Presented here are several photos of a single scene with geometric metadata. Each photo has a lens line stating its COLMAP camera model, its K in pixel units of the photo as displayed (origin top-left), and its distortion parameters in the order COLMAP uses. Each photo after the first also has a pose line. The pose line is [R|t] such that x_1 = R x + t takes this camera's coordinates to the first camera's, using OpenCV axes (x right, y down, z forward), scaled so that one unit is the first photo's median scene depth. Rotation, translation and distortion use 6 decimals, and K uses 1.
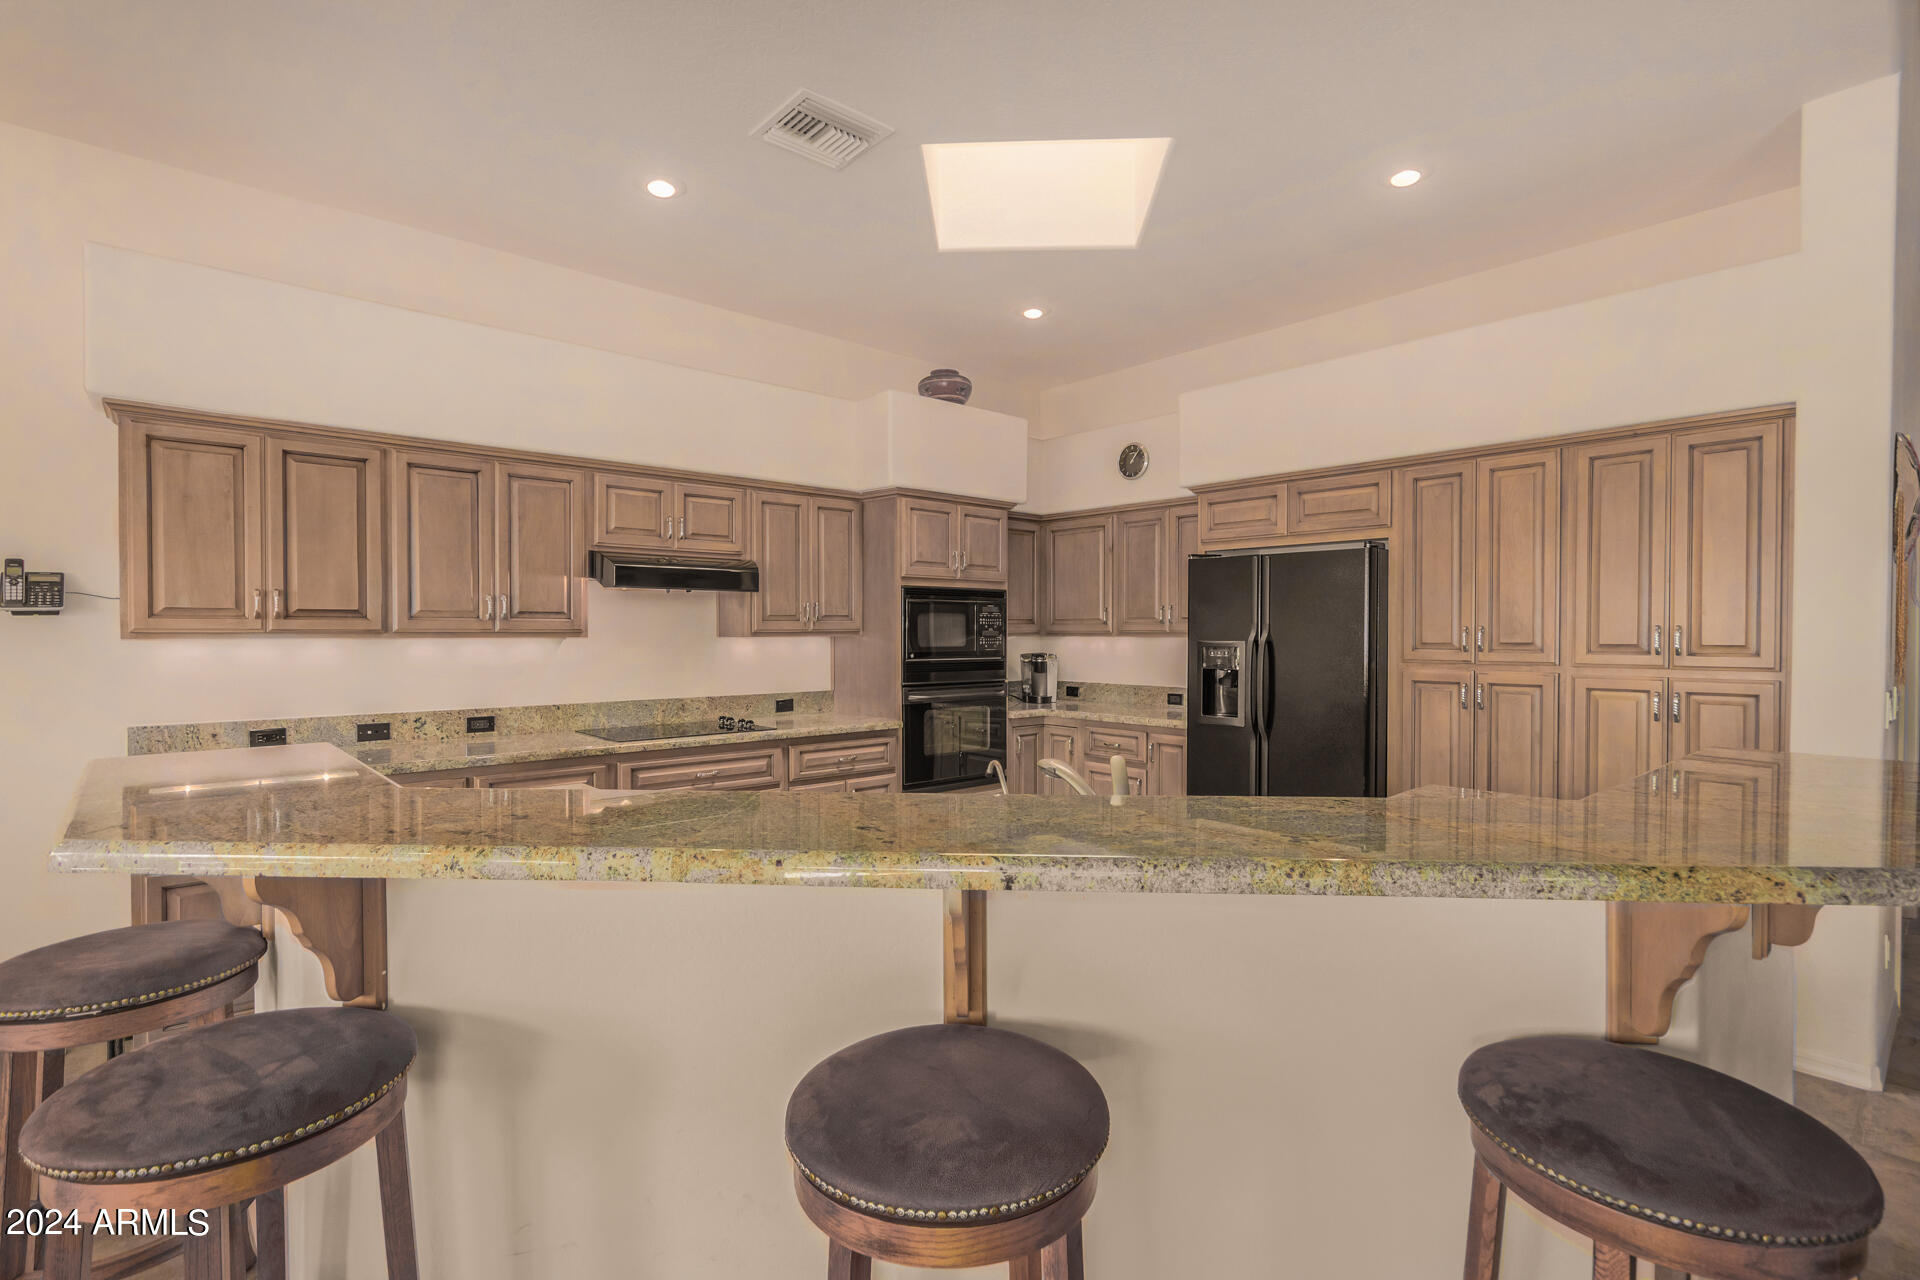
lens RADIAL K [[916.4, 0, 964.4], [0, 916.4, 644.4], [0, 0, 1]] dist [0.000645, 0.002224]
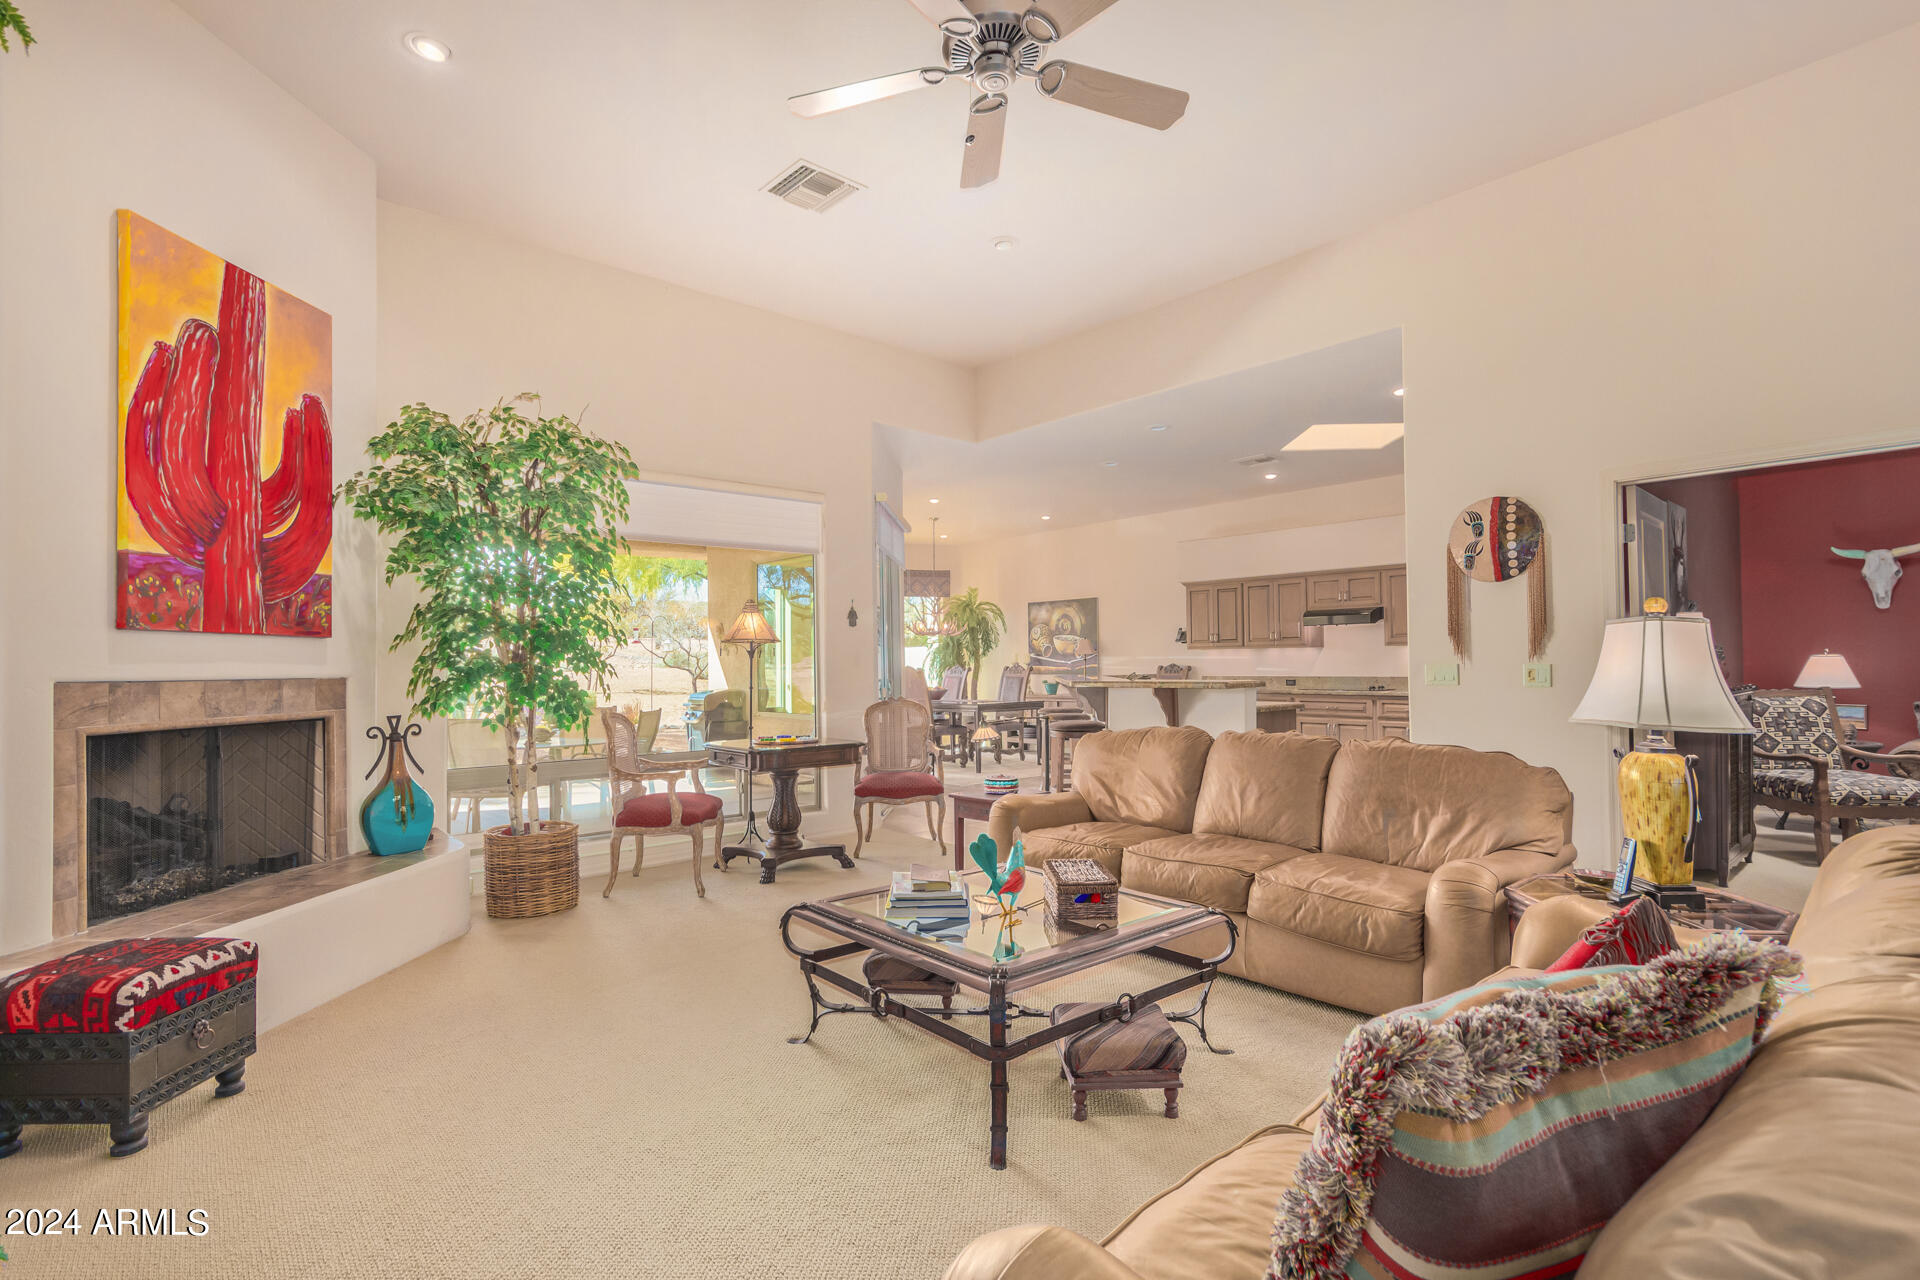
lens RADIAL K [[916.4, 0, 911.5], [0, 916.4, 657.5], [0, 0, 1]] dist [0.000645, 0.002224]
pose [[-0.020824, -0.008765, -0.999745, 1.777163], [-0.005068, 0.999950, -0.008661, 0.039836], [0.999770, 0.004886, -0.020867, 0.020390]]
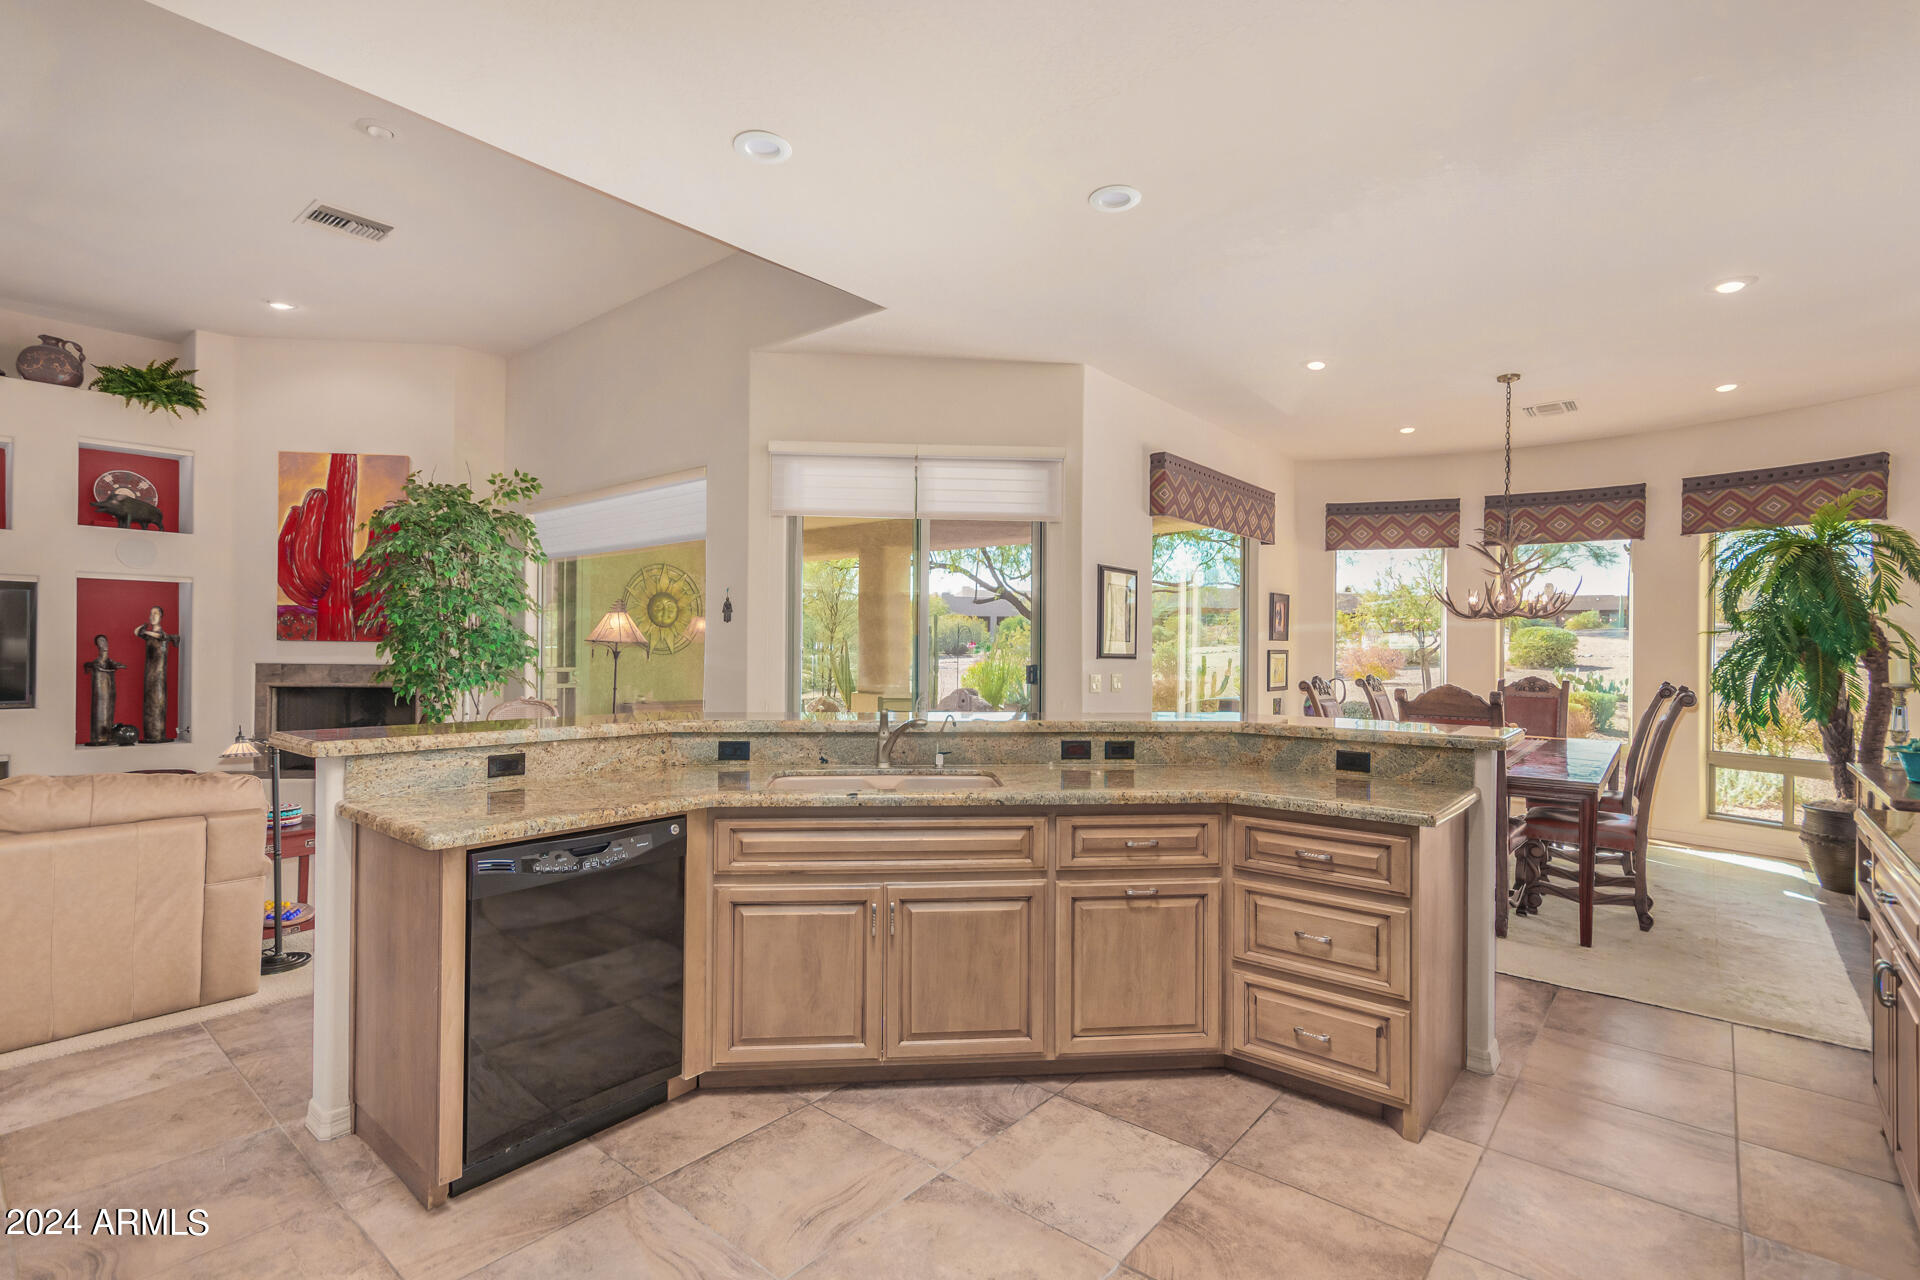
lens RADIAL K [[916.4, 0, 955.7], [0, 916.4, 640.3], [0, 0, 1]] dist [0.000645, 0.002224]
pose [[-0.987680, -0.010448, -0.156139, 0.058742], [-0.011961, 0.999890, 0.008752, -0.016804], [0.156031, 0.010512, -0.987696, 1.225195]]
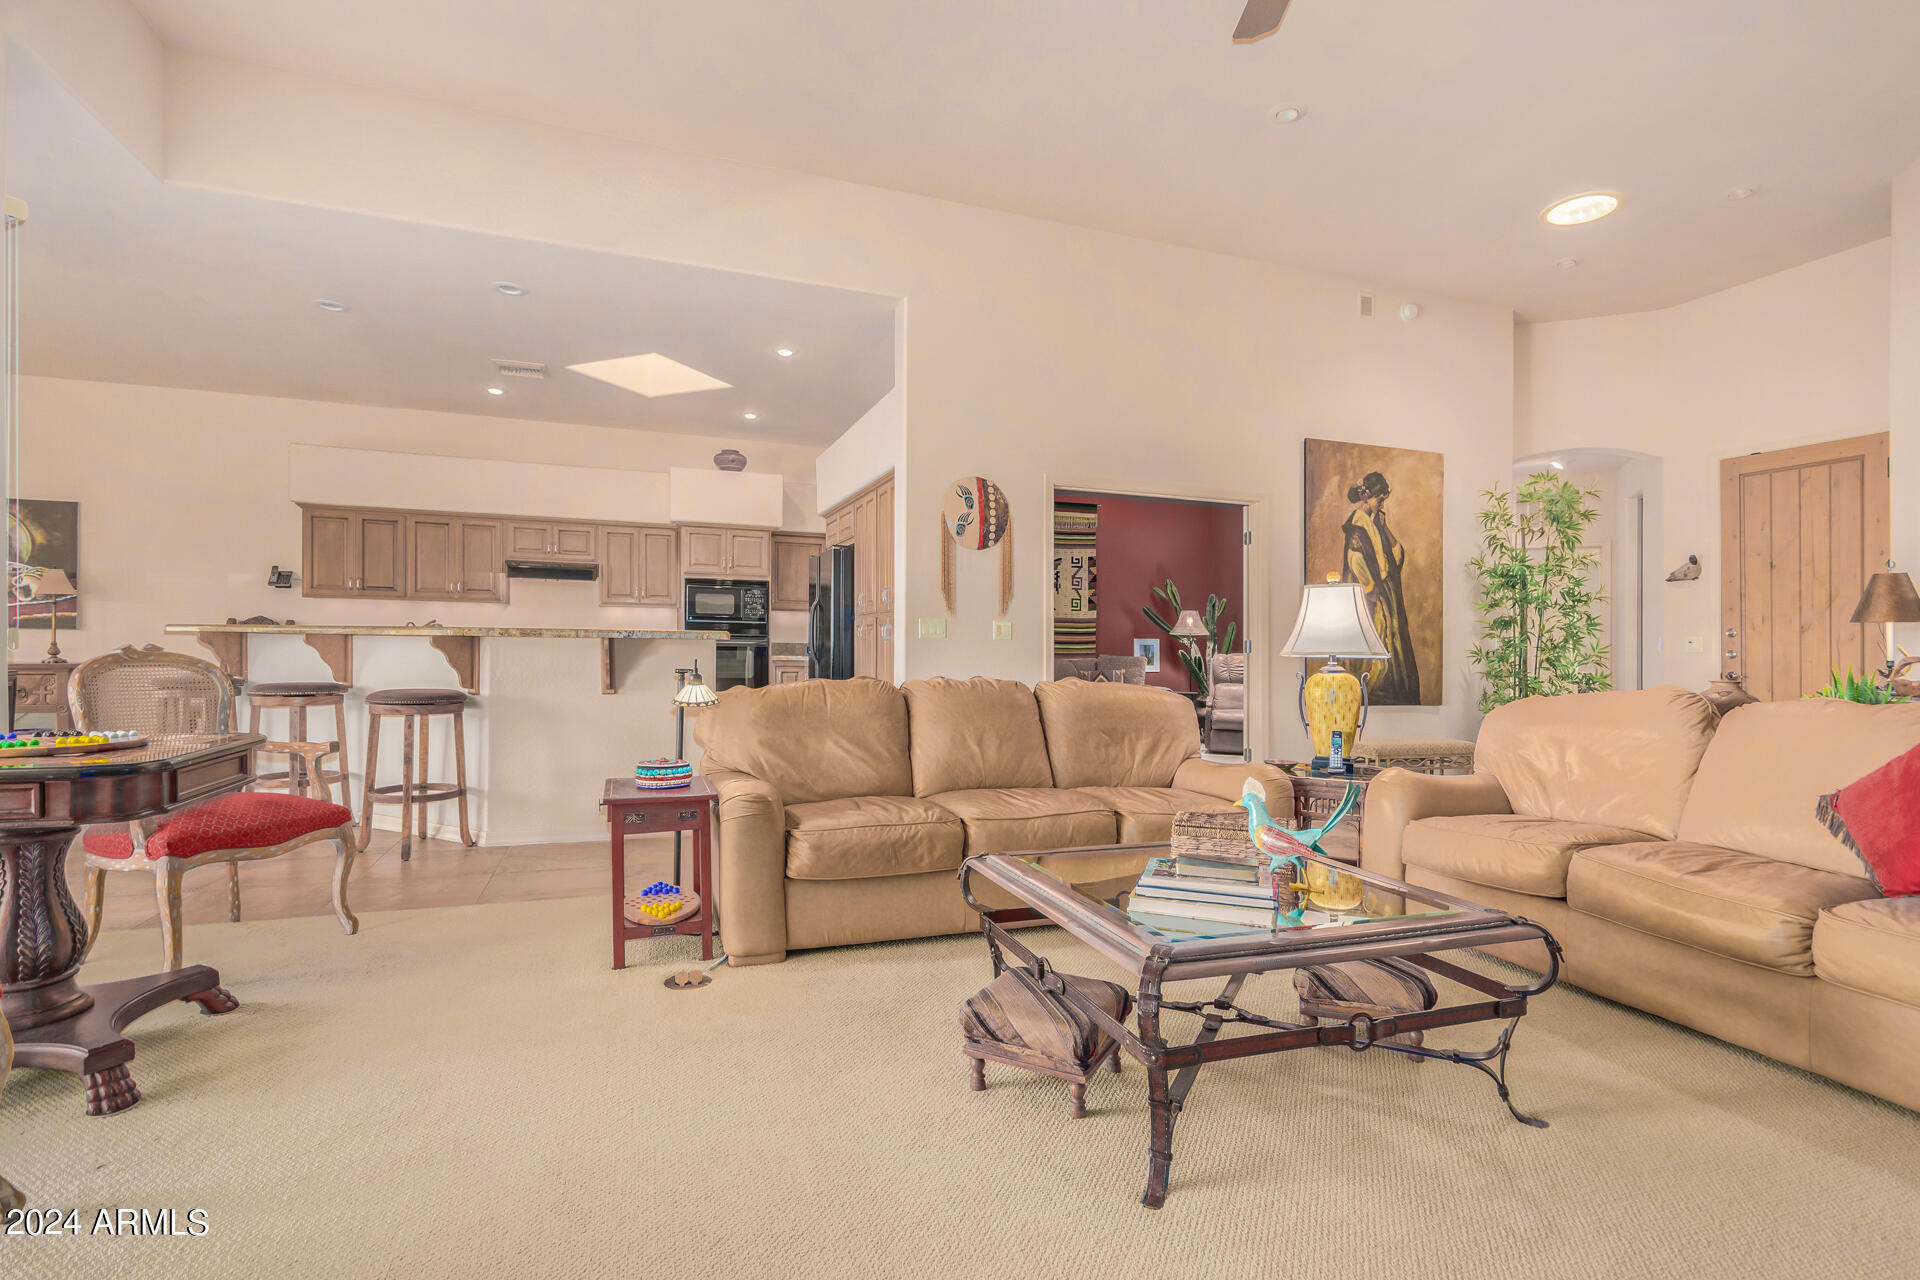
lens RADIAL K [[916.4, 0, 956.2], [0, 916.4, 646.6], [0, 0, 1]] dist [0.000645, 0.002224]
pose [[0.933611, 0.013923, -0.358017, 1.138020], [-0.020035, 0.999710, -0.013368, 0.087812], [0.357727, 0.019653, 0.933619, -0.485019]]
